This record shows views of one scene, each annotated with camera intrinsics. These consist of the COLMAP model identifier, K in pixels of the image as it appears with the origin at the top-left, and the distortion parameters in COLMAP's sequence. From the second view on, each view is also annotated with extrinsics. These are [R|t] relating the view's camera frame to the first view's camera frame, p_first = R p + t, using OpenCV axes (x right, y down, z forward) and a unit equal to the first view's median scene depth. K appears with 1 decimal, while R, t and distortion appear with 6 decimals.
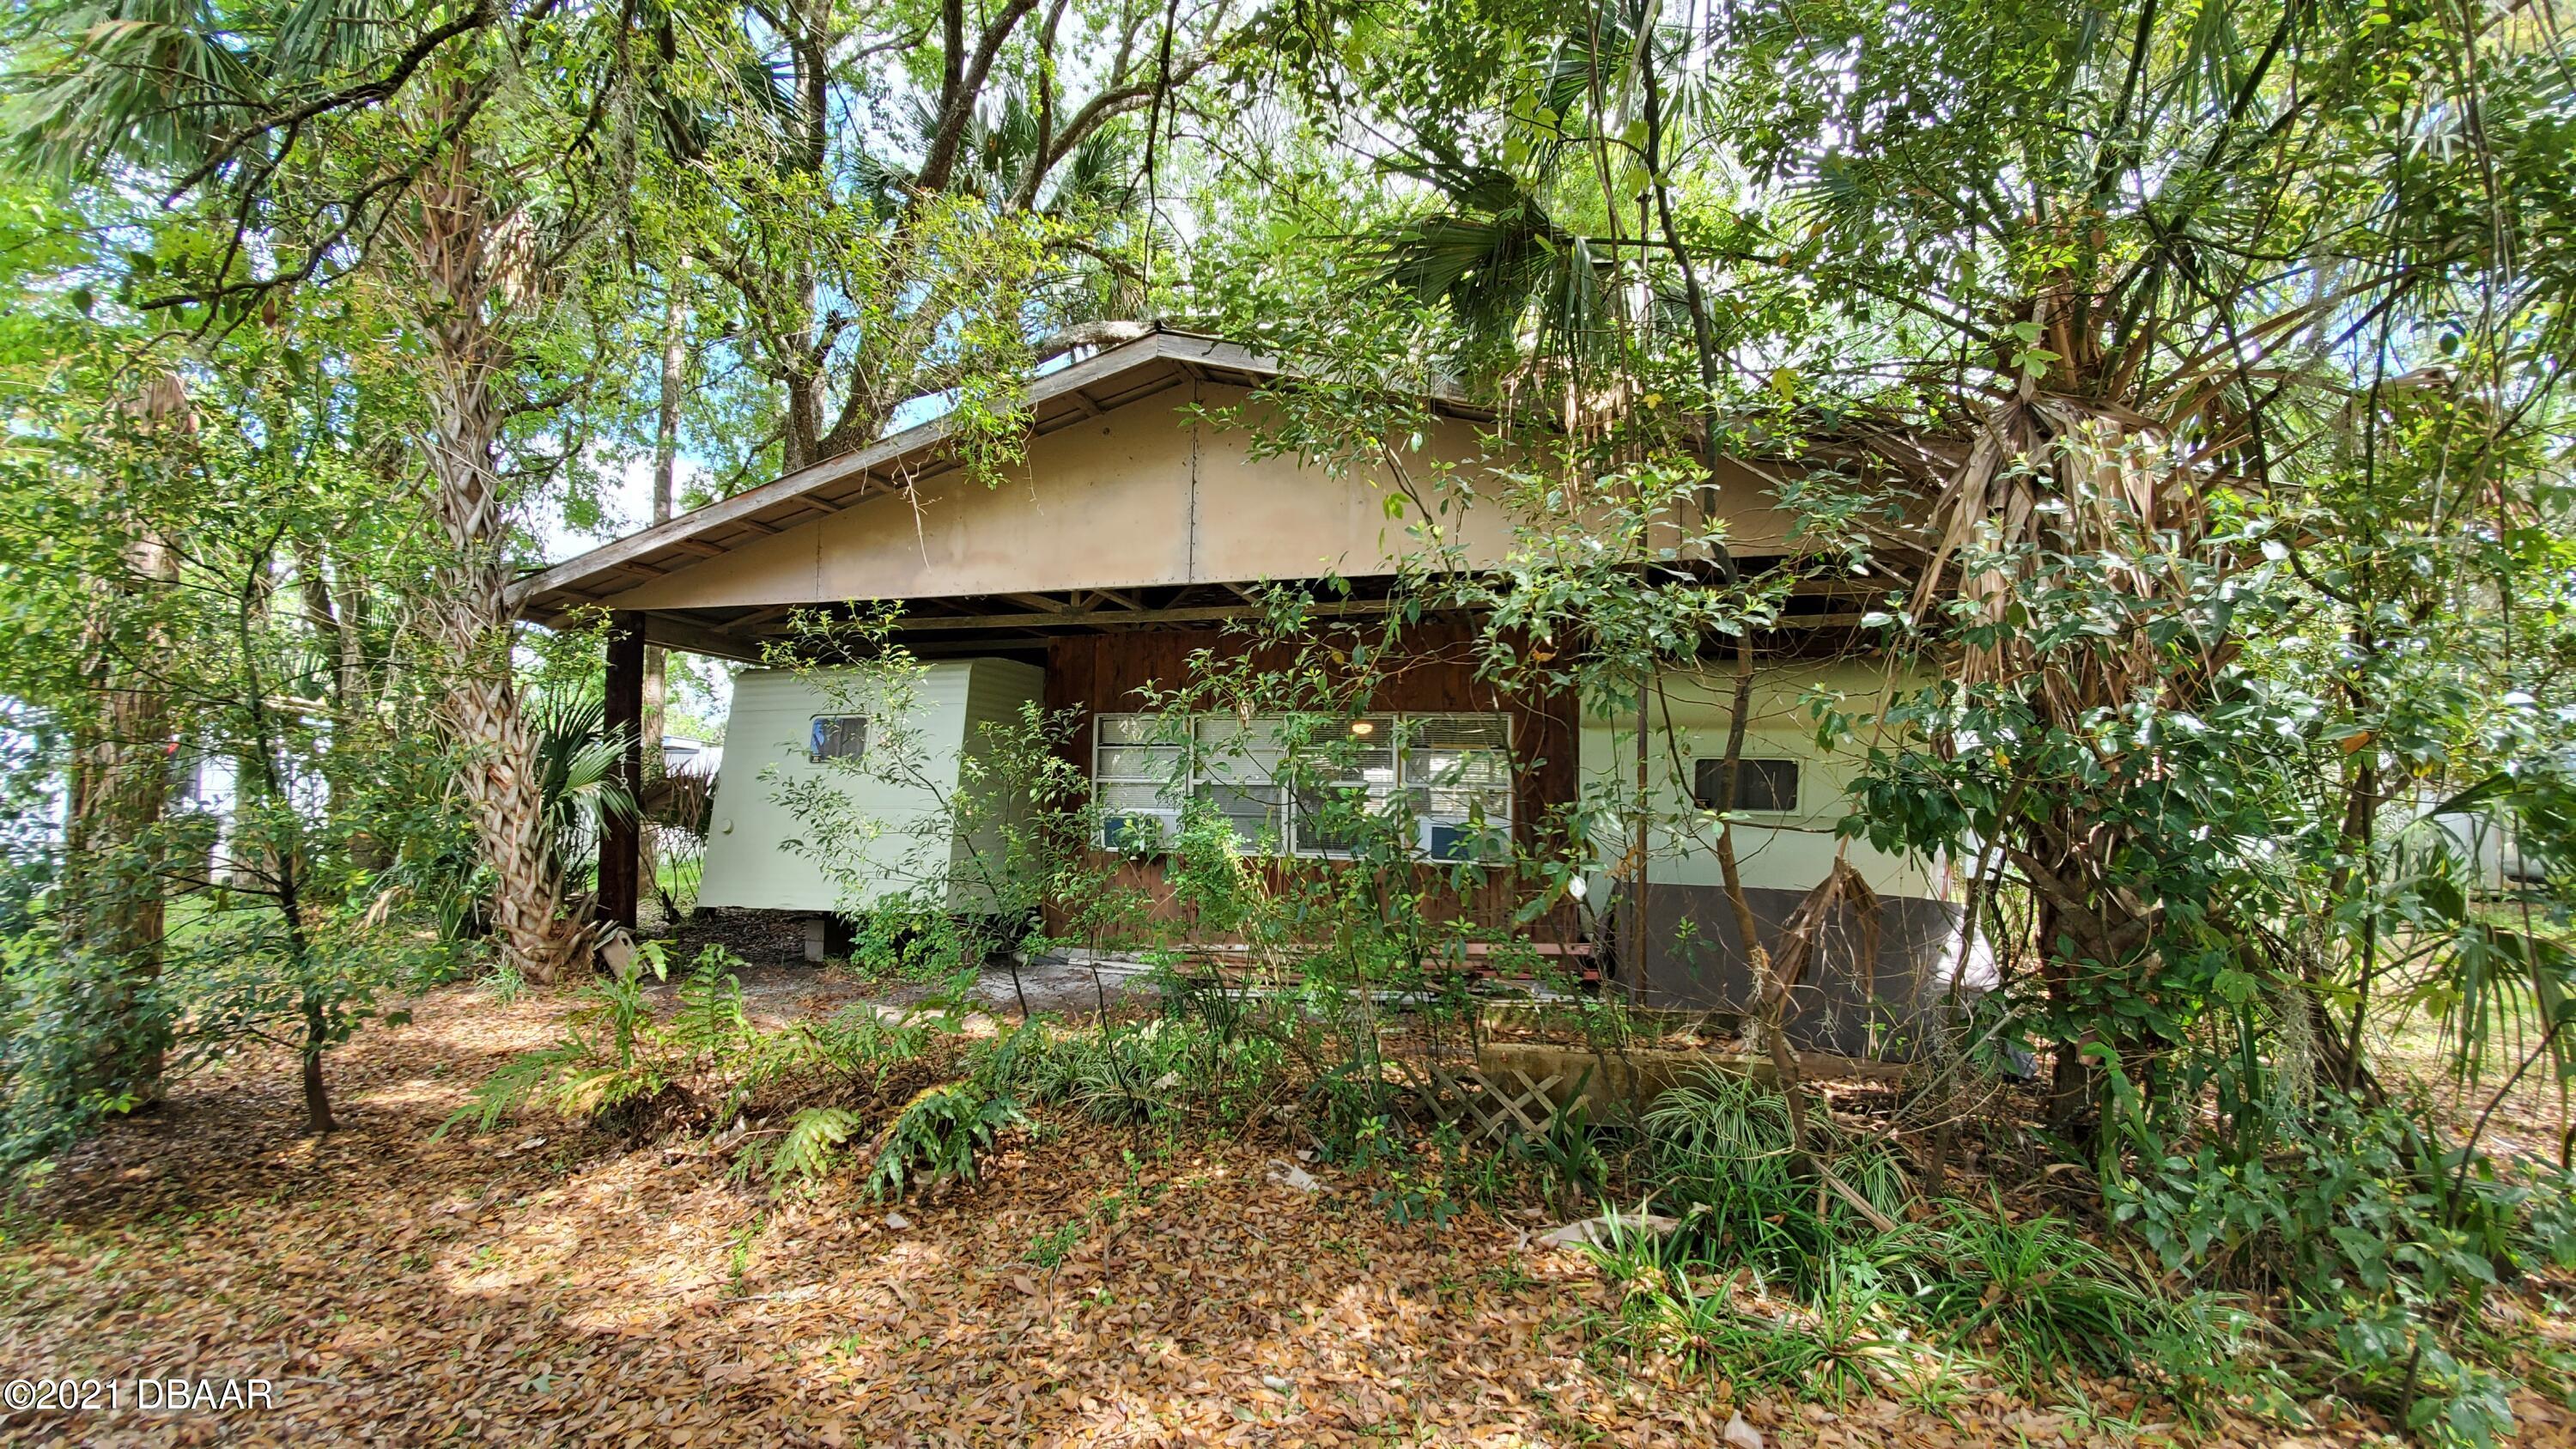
lens RADIAL K [[1022.0, 0, 1263.5], [0, 1022.0, 748.9], [0, 0, 1]] dist [0.014261, -0.016073]
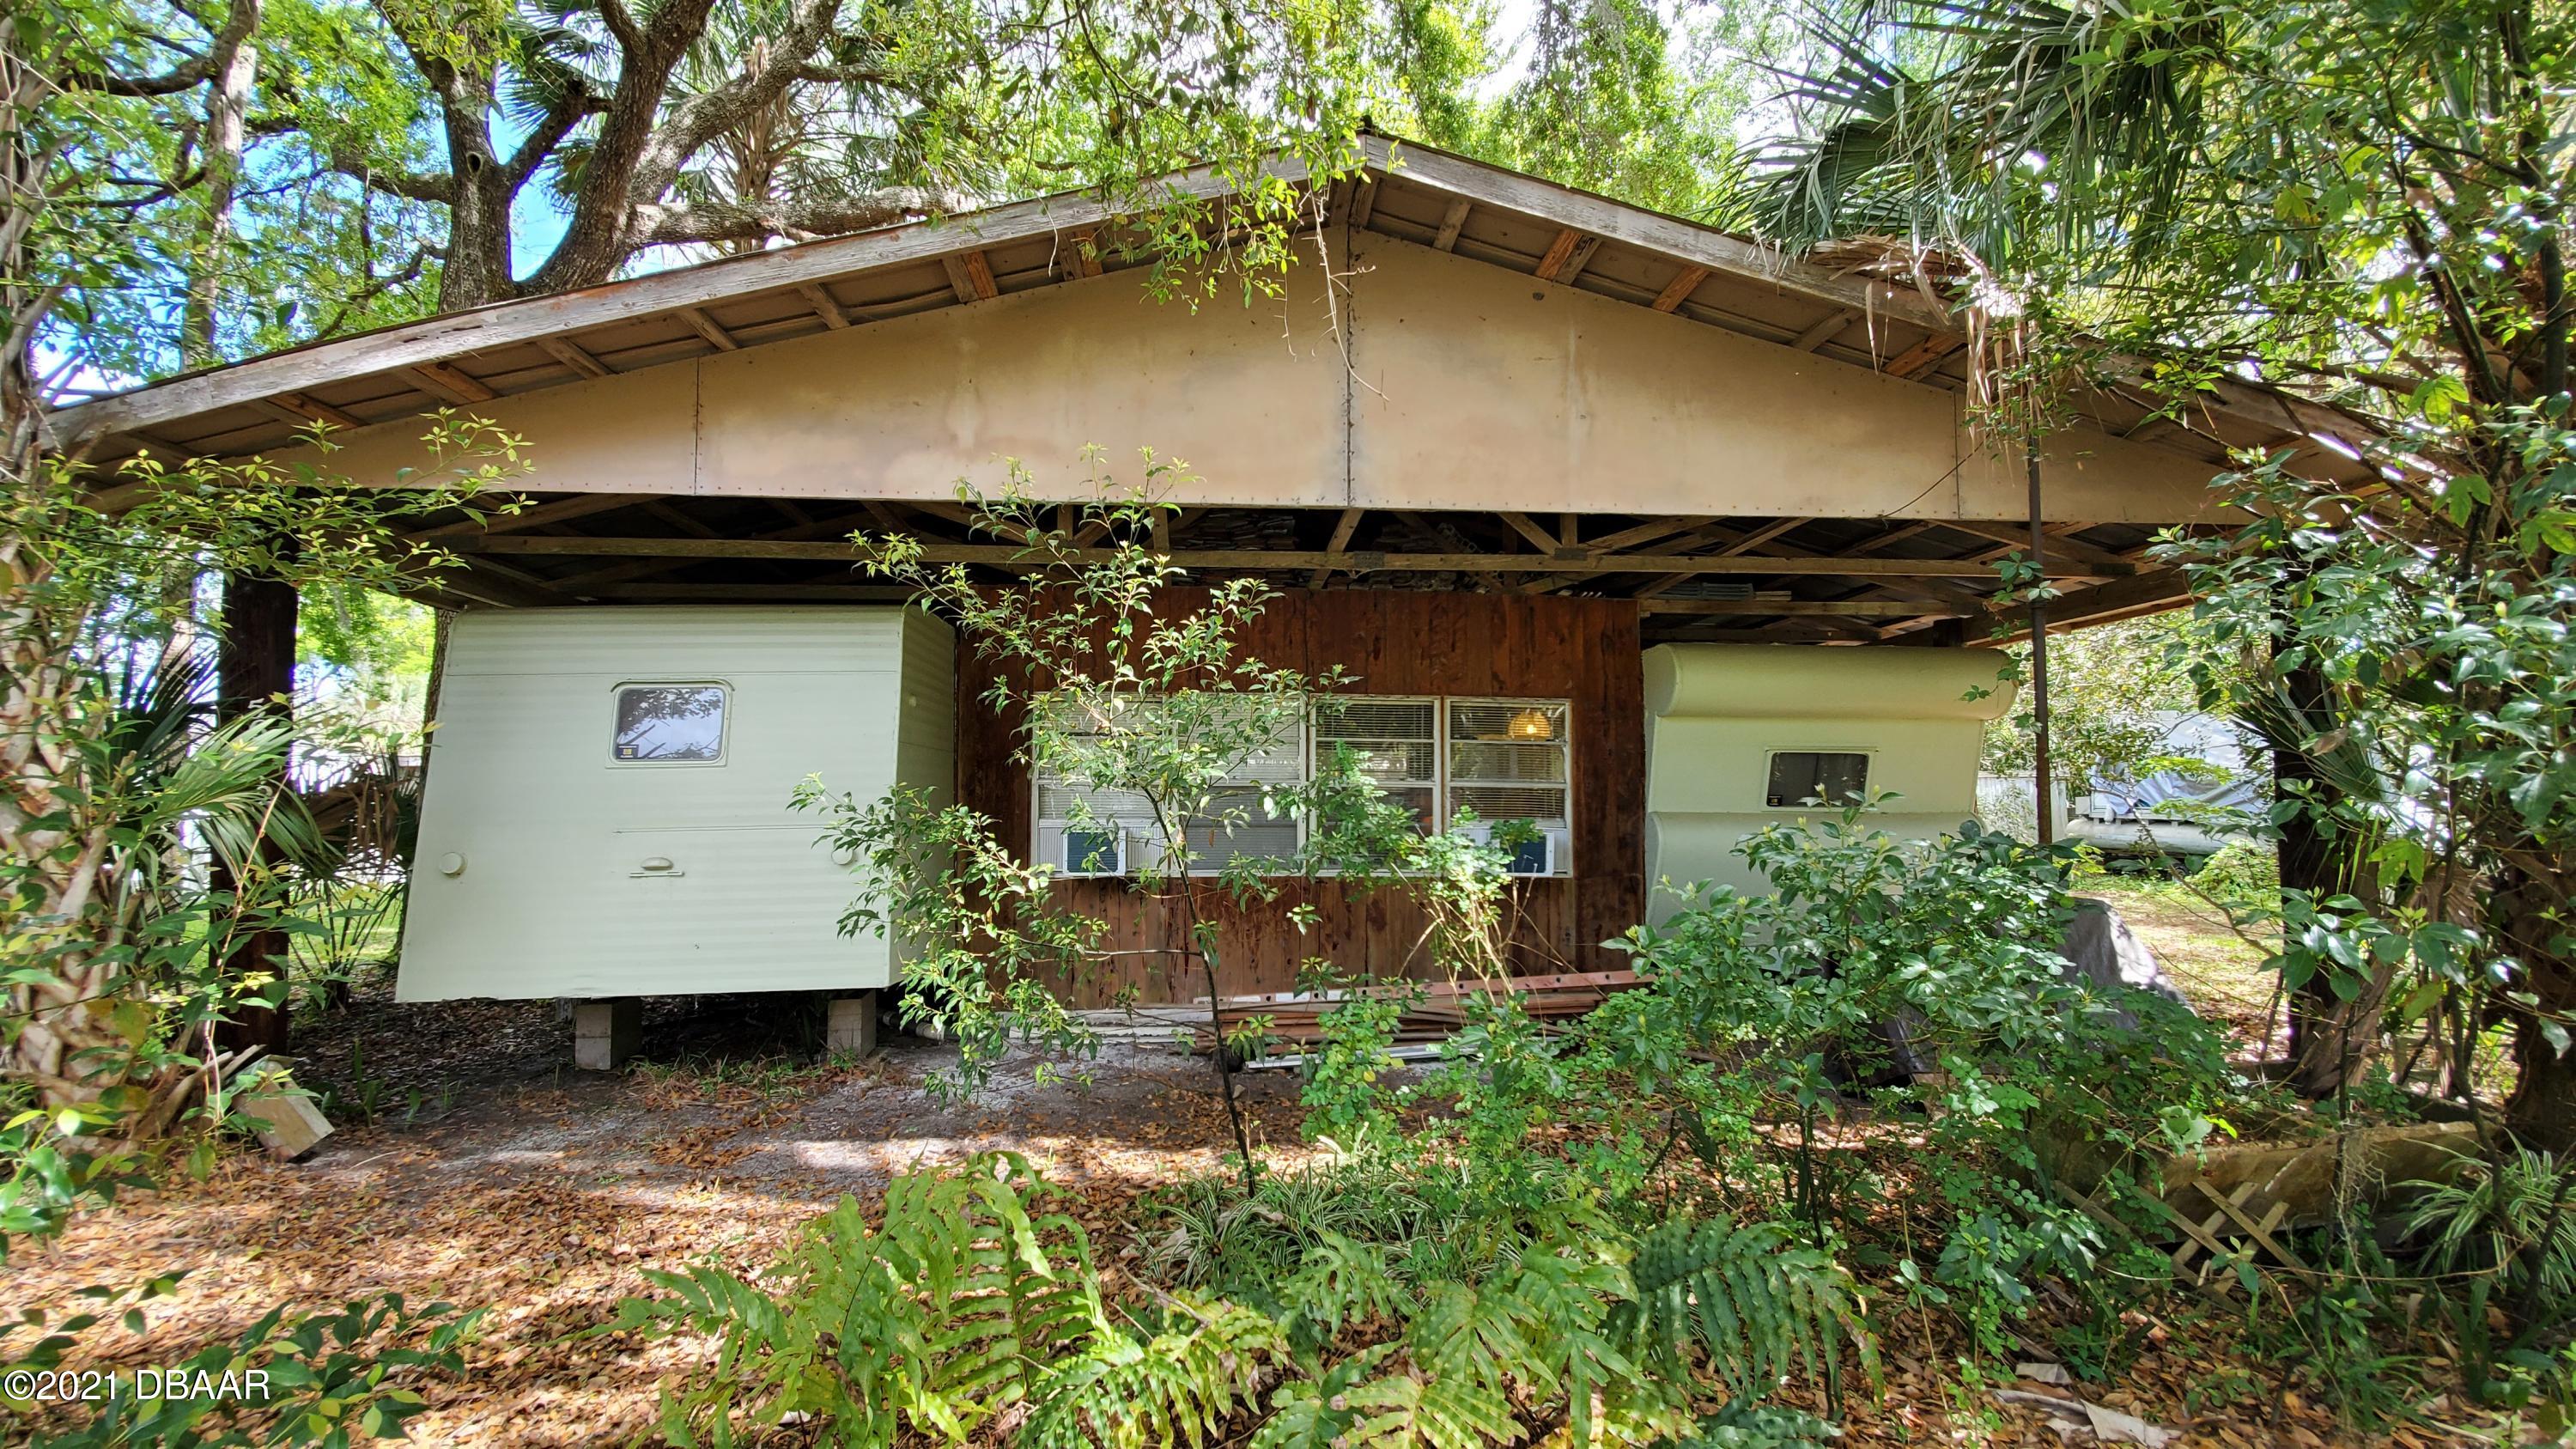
lens RADIAL K [[1022.0, 0, 1263.5], [0, 1022.0, 748.9], [0, 0, 1]] dist [0.014261, -0.016073]
pose [[0.933131, -0.000079, 0.359537, -0.354087], [-0.003229, 0.999958, 0.008598, 0.002156], [-0.359522, -0.009184, 0.933091, 0.320423]]
